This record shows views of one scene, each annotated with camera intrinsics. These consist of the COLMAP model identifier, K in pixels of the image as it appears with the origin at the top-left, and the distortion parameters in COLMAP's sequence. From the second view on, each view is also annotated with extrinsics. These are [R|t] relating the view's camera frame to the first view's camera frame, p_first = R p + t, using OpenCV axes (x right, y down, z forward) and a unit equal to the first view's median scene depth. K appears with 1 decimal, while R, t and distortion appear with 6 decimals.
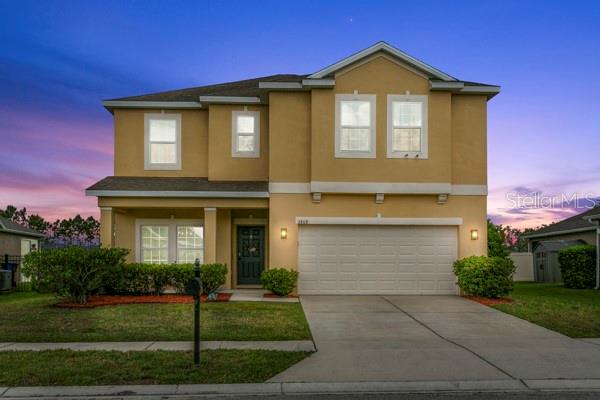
lens RADIAL K [[723.0, 0, 300.0], [0, 723.0, 200.0], [0, 0, 1]] dist [-0.012716, -0.011186]
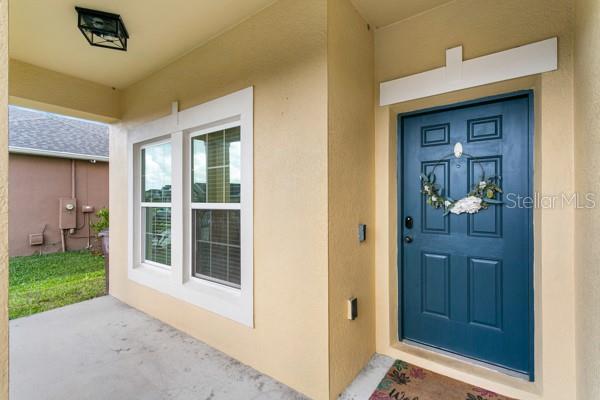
lens RADIAL K [[294.5, 0, 300.0], [0, 294.5, 200.0], [0, 0, 1]] dist [0.022735, 0.000070]
pose [[0.792809, -0.004626, -0.609453, -0.056208], [0.070202, 0.994009, 0.083777, 0.062502], [0.605414, -0.109204, 0.788383, 1.006424]]
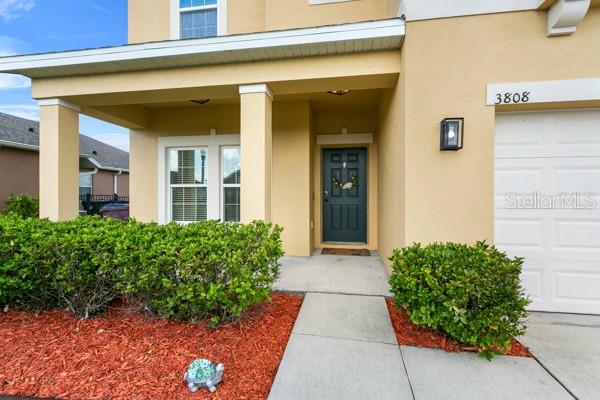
lens RADIAL K [[292.8, 0, 300.0], [0, 292.8, 200.0], [0, 0, 1]] dist [-0.003362, -0.000340]
pose [[0.982418, -0.001490, -0.186690, -0.065962], [0.021439, 0.994254, 0.104881, 0.060529], [0.185461, -0.107040, 0.976804, 0.841111]]
